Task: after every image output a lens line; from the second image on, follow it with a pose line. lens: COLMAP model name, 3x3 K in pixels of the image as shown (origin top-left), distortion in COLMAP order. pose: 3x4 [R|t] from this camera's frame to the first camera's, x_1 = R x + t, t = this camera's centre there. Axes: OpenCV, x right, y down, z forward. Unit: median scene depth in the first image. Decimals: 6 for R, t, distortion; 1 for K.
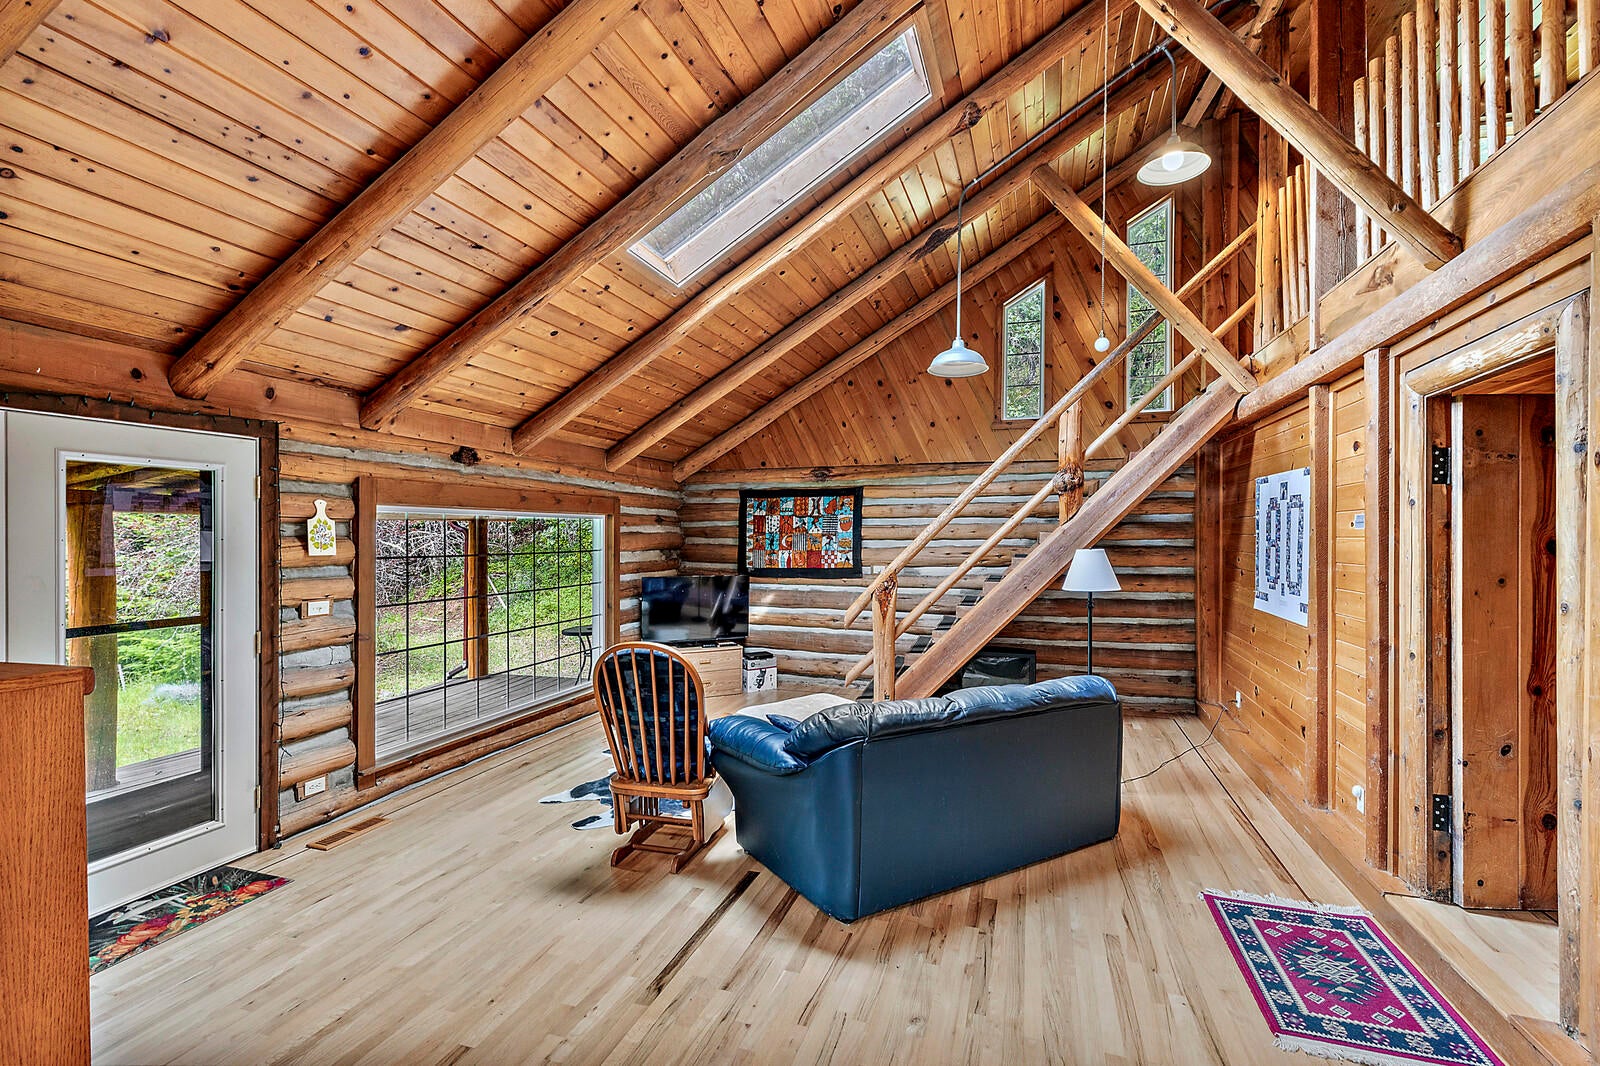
lens RADIAL K [[726.4, 0, 800.0], [0, 726.4, 533.0], [0, 0, 1]] dist [0.014966, 0.000279]
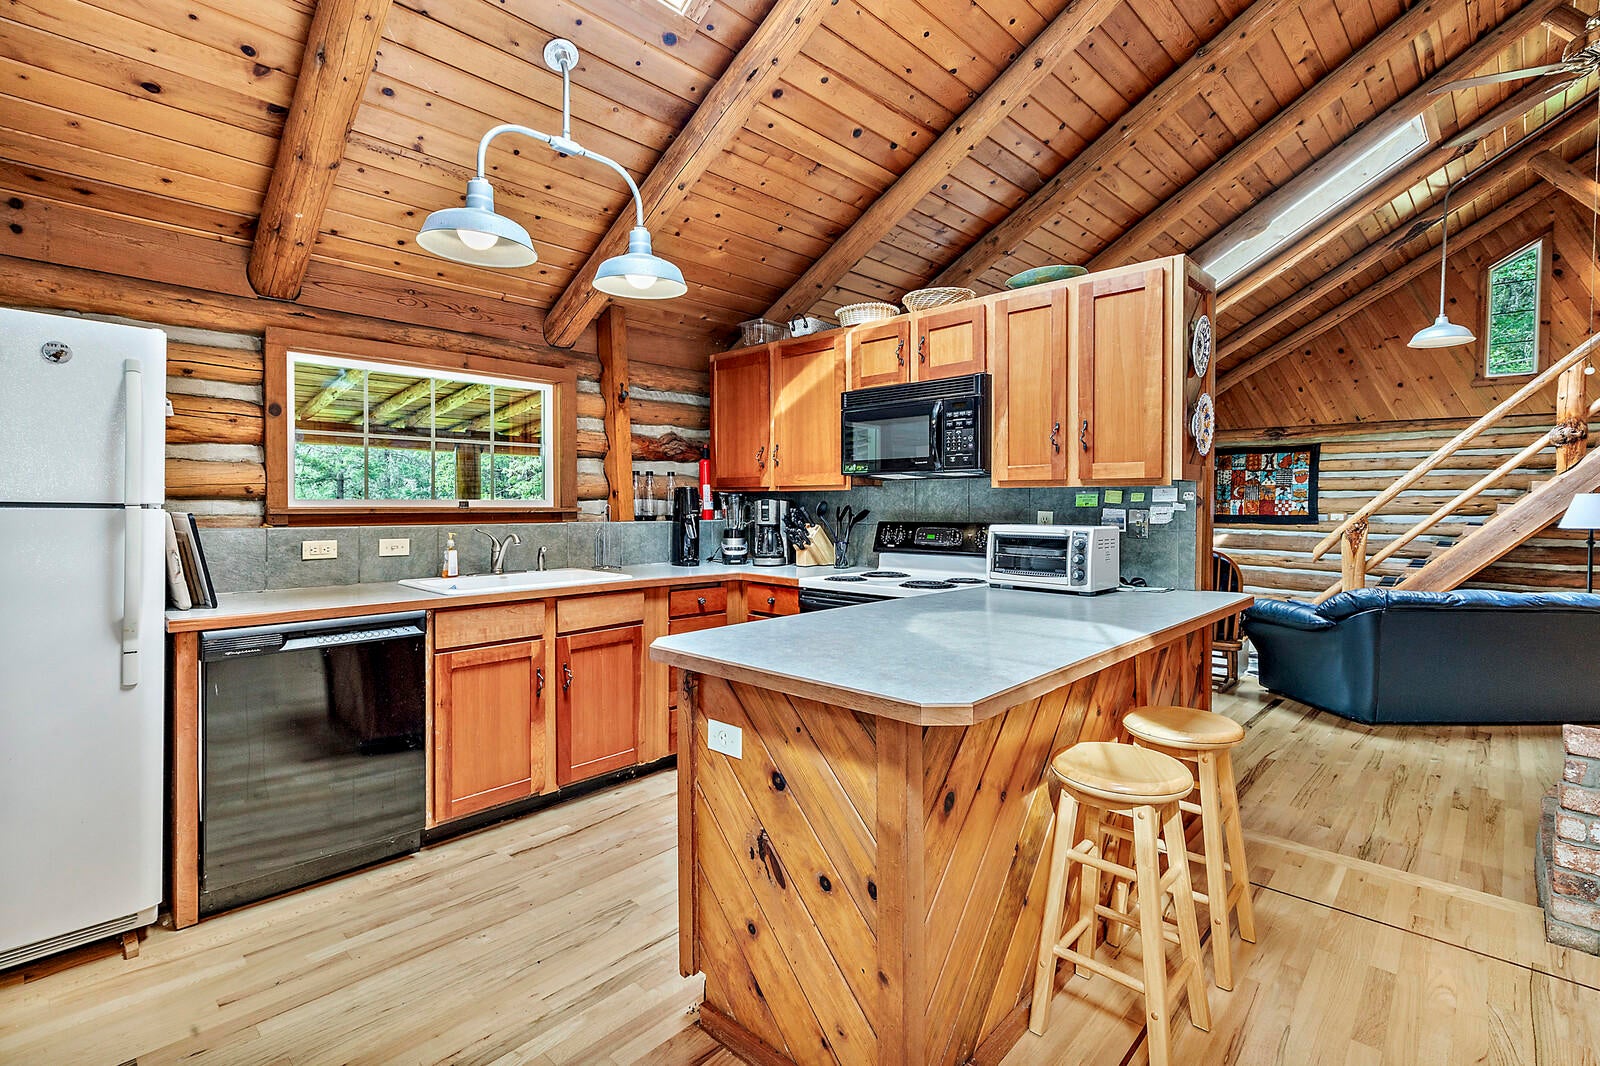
lens RADIAL K [[728.1, 0, 794.6], [0, 728.1, 505.7], [0, 0, 1]] dist [0.001590, 0.000418]
pose [[0.894451, 0.010650, -0.447039, -0.145602], [-0.003603, 0.999856, 0.016611, 0.018045], [0.447151, -0.013247, 0.894360, -0.405894]]
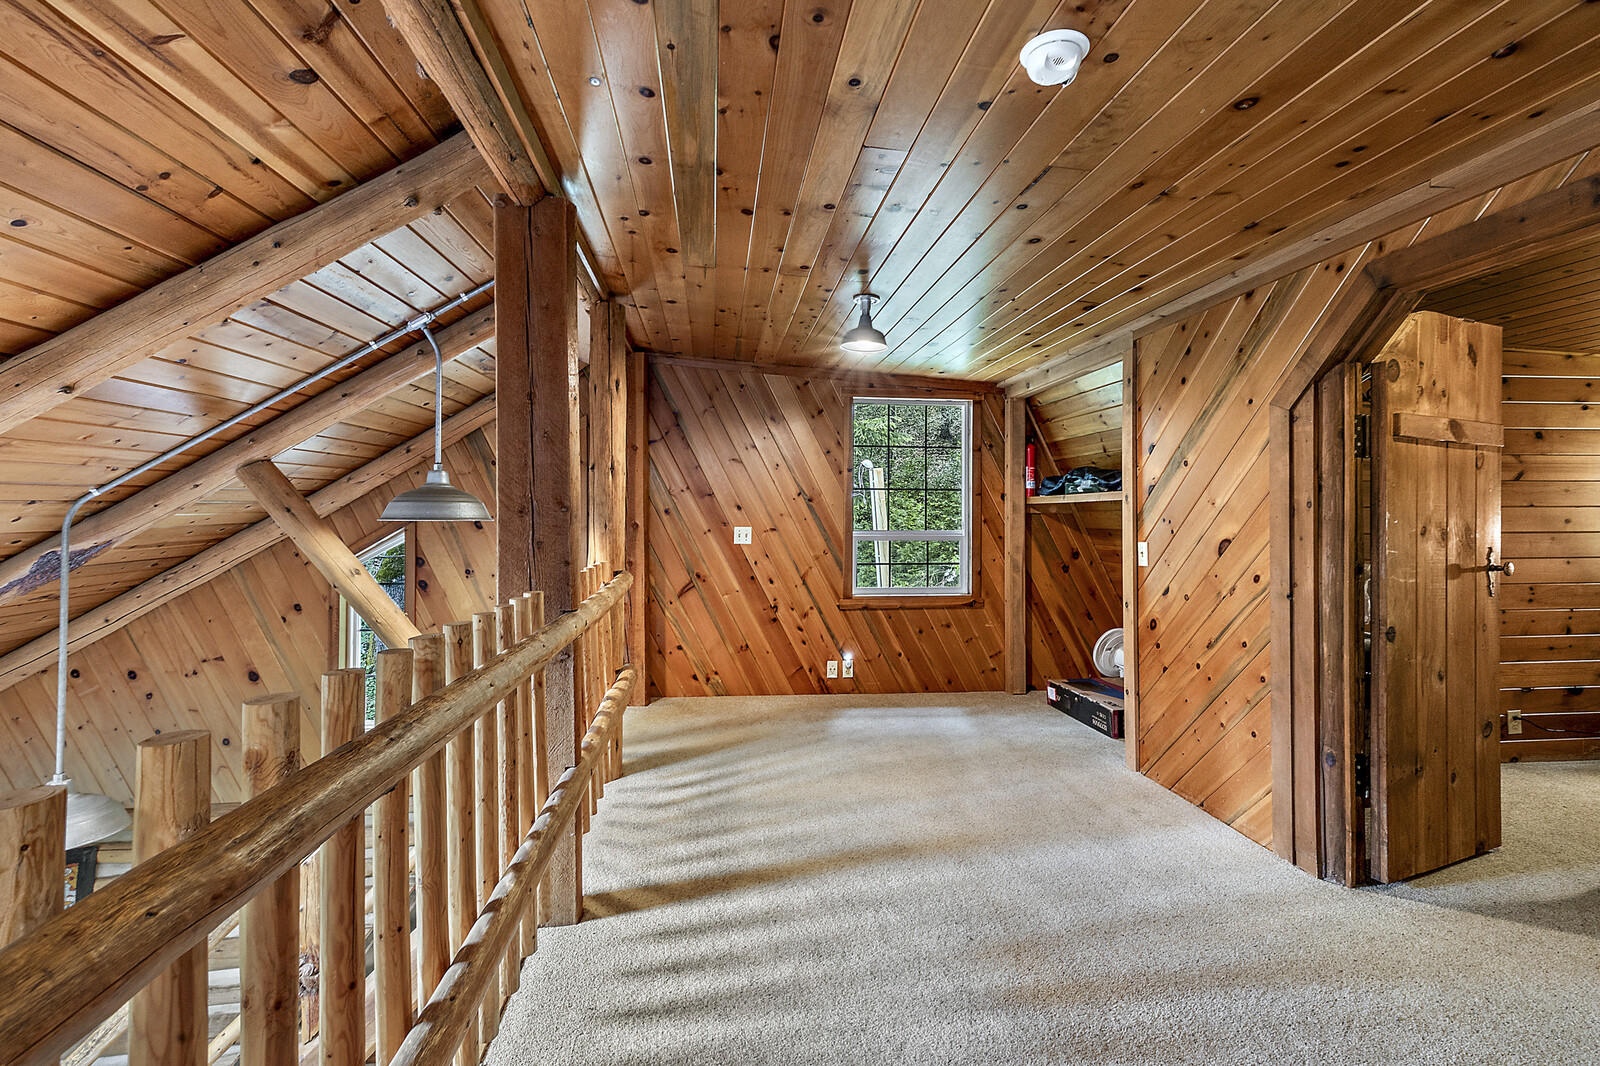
lens RADIAL K [[726.4, 0, 800.0], [0, 726.4, 533.0], [0, 0, 1]] dist [0.014966, 0.000279]
pose [[0.908916, -0.002899, 0.416969, 0.385503], [-0.001297, 0.999951, 0.009780, -0.350901], [-0.416977, -0.009430, 0.908868, 0.201733]]
